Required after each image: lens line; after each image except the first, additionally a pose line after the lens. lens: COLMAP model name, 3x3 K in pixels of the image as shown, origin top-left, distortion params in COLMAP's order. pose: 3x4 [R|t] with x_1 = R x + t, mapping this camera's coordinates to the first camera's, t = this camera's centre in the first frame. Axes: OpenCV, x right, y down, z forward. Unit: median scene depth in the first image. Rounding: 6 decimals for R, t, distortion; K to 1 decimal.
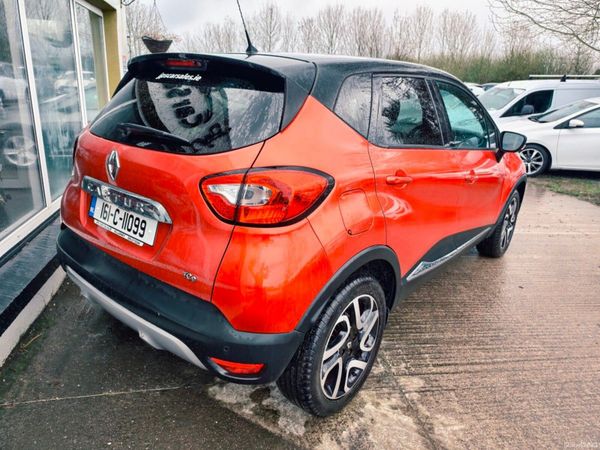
lens RADIAL K [[417.8, 0, 300.0], [0, 417.8, 225.0], [0, 0, 1]] dist [0.006405, 0.000018]
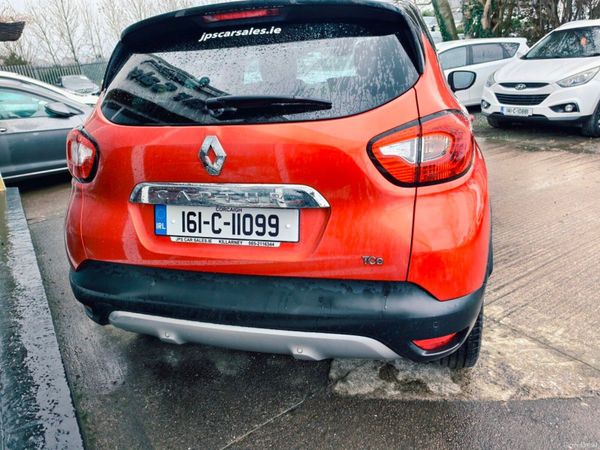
lens RADIAL K [[416.0, 0, 307.6], [0, 416.0, 229.5], [0, 0, 1]] dist [0.005241, -0.002253]
pose [[0.905494, -0.257589, 0.337238, -0.535814], [0.237859, 0.966206, 0.099348, -0.043542], [-0.351432, -0.009745, 0.936163, 0.212435]]
